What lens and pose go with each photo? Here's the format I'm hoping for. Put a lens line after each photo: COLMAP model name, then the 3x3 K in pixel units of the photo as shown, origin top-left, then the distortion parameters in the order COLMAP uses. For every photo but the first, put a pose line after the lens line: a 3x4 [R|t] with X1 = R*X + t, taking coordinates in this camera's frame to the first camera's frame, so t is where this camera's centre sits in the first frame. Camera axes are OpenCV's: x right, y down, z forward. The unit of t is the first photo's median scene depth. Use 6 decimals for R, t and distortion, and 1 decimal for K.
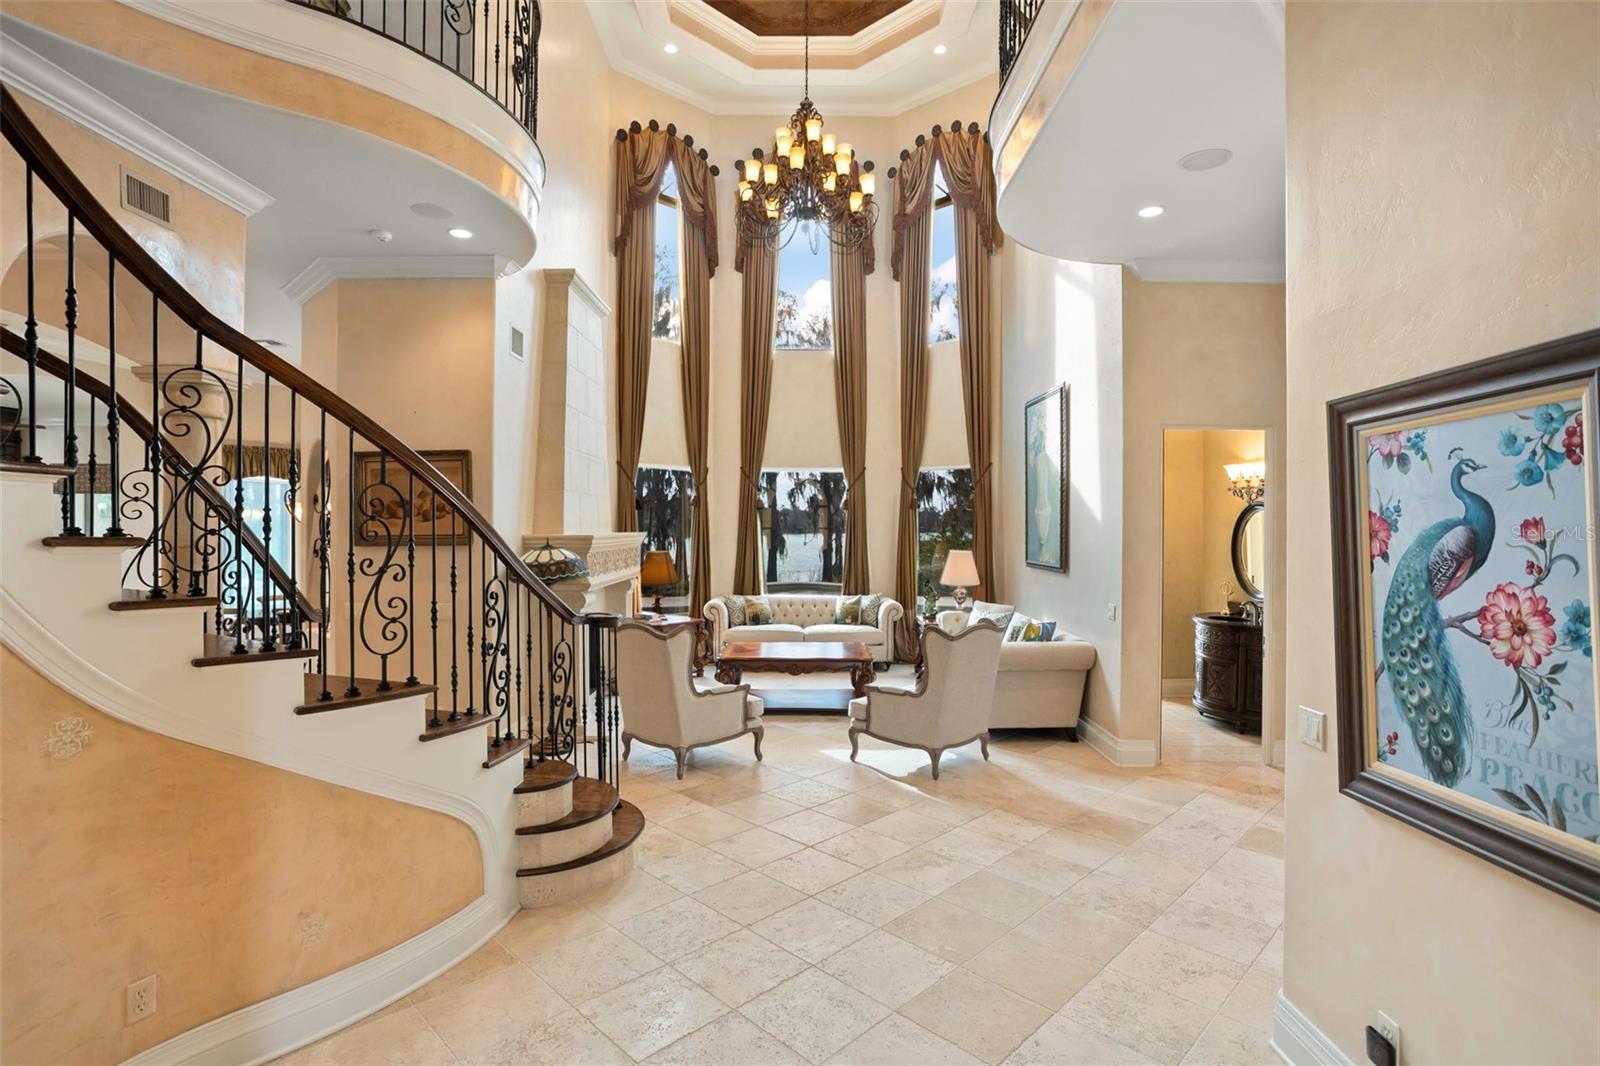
lens RADIAL K [[805.2, 0, 813.8], [0, 805.2, 530.5], [0, 0, 1]] dist [-0.033423, 0.005846]
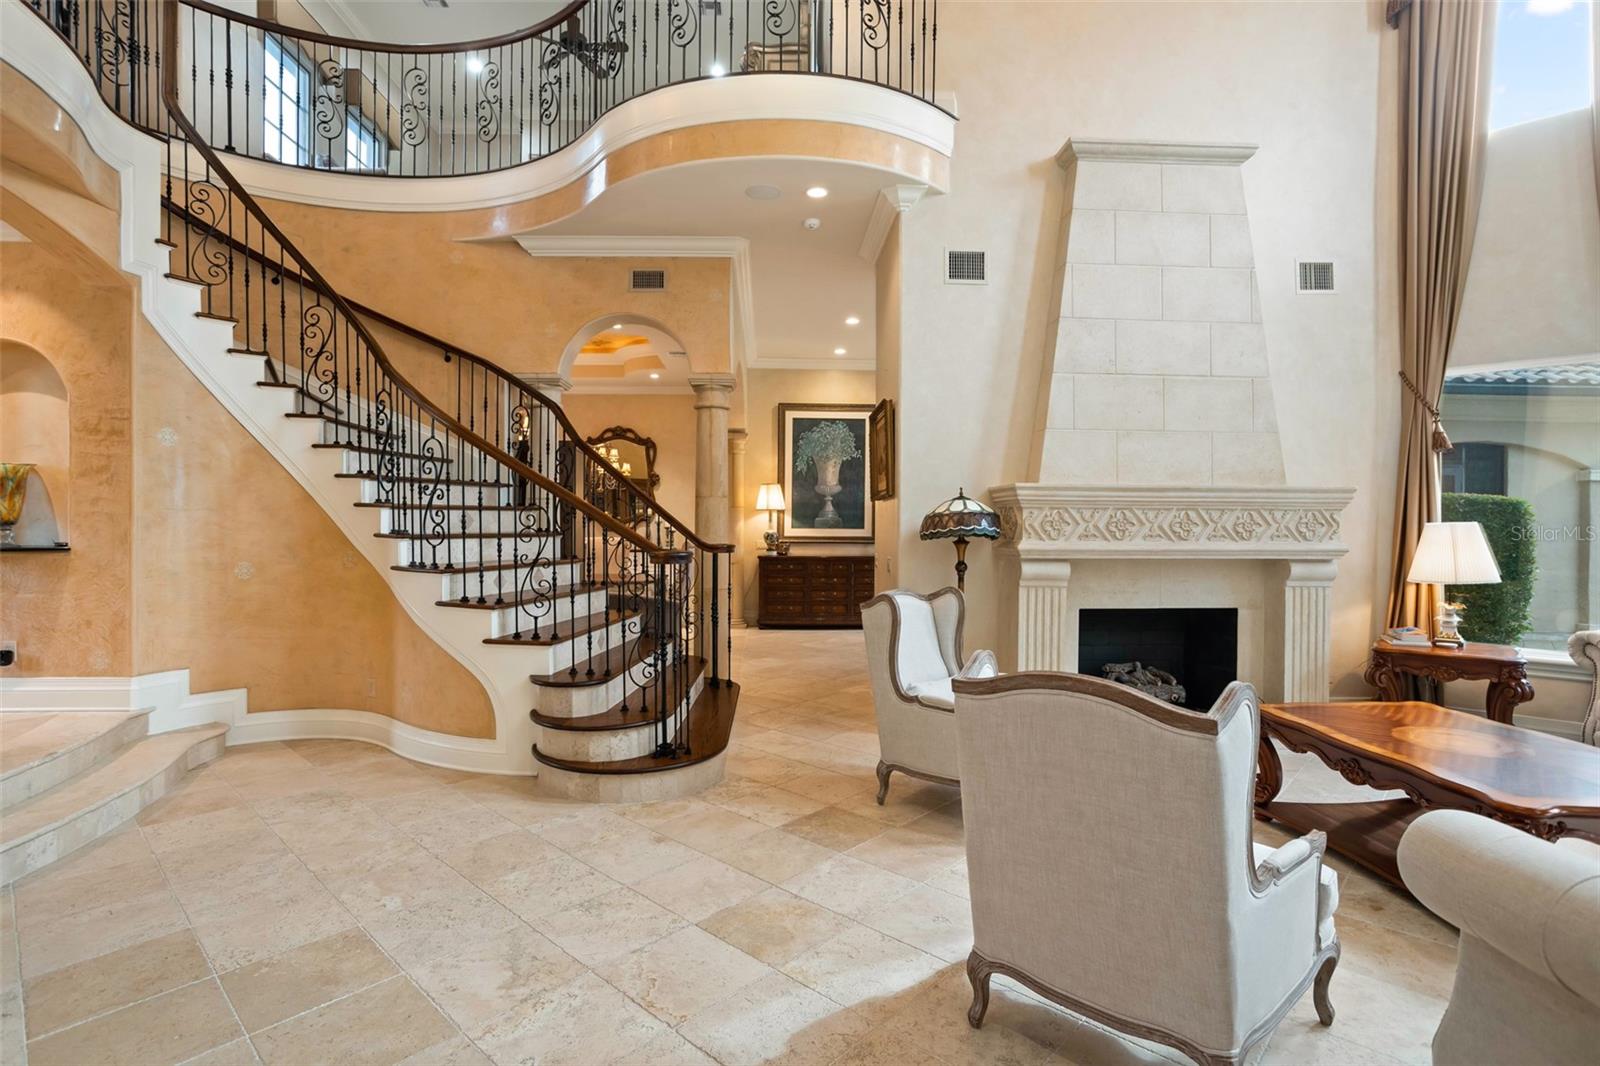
lens RADIAL K [[805.2, 0, 790.5], [0, 805.2, 526.4], [0, 0, 1]] dist [-0.033423, 0.005846]
pose [[0.001335, 0.002926, -0.999995, 0.323483], [-0.013586, 0.999903, 0.002908, 0.031916], [0.999907, 0.013582, 0.001375, 0.523160]]
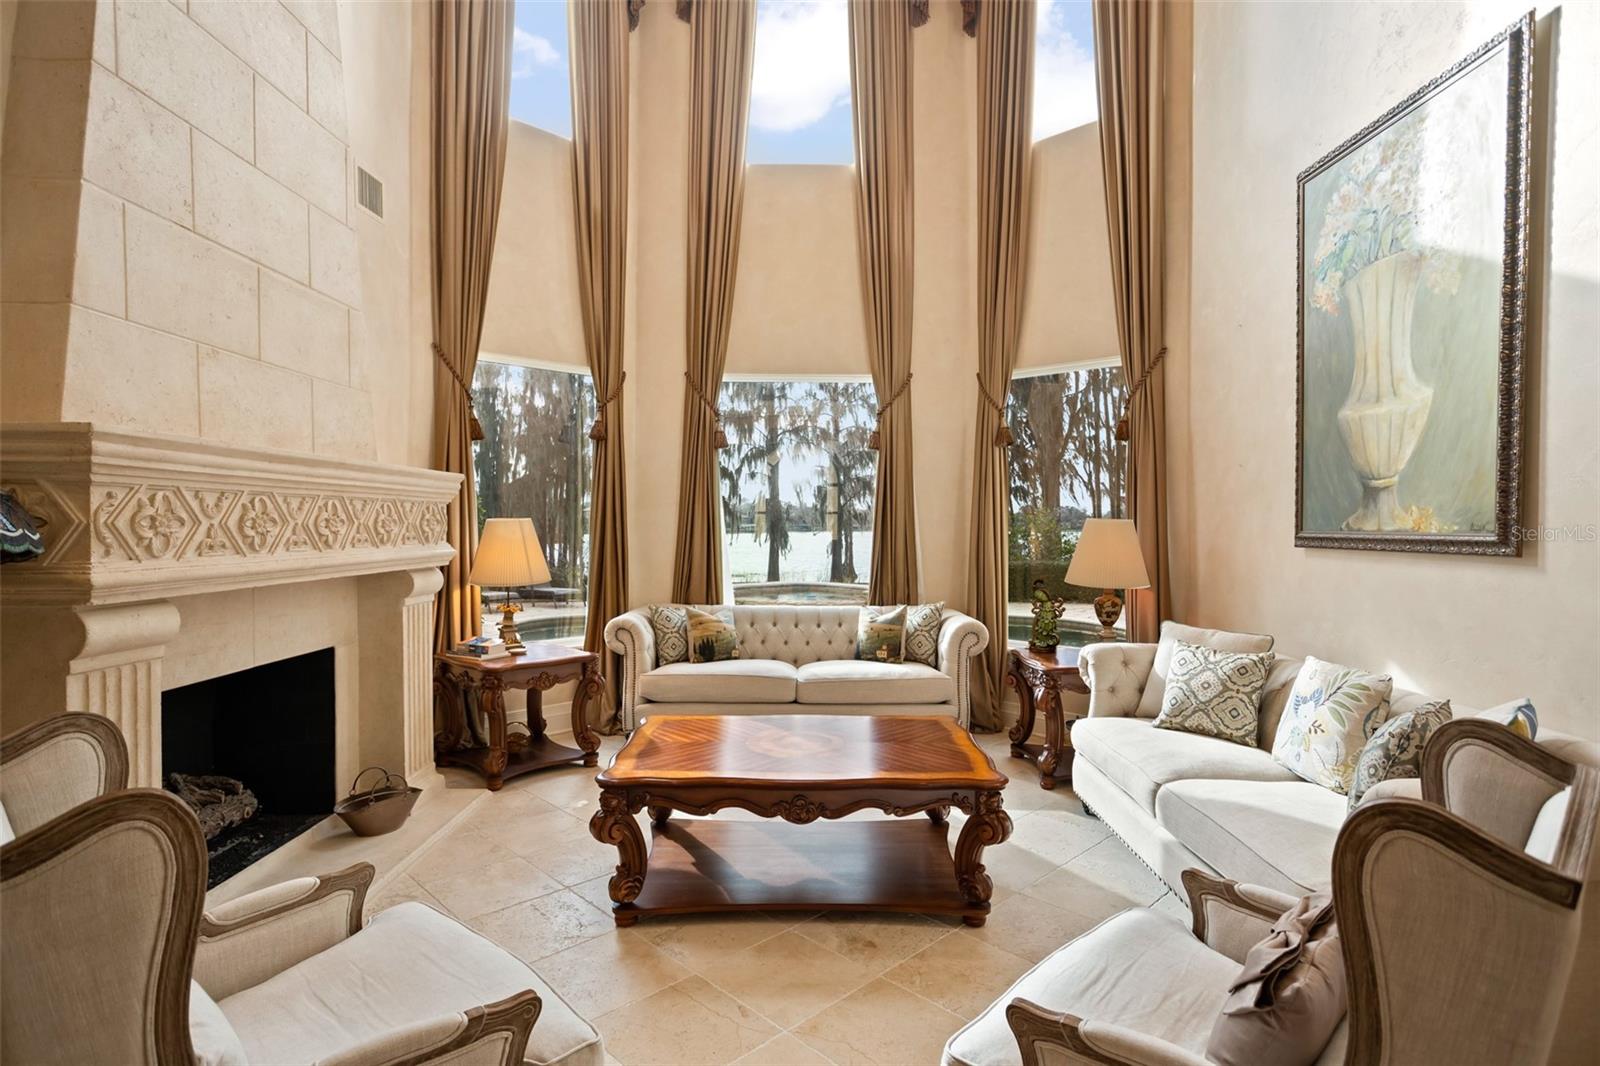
lens RADIAL K [[805.2, 0, 795.4], [0, 805.2, 542.2], [0, 0, 1]] dist [-0.033423, 0.005846]
pose [[0.999477, 0.003022, -0.032205, 0.002902], [-0.002599, 0.999910, 0.013171, 0.031911], [0.032242, -0.013080, 0.999394, 0.472038]]
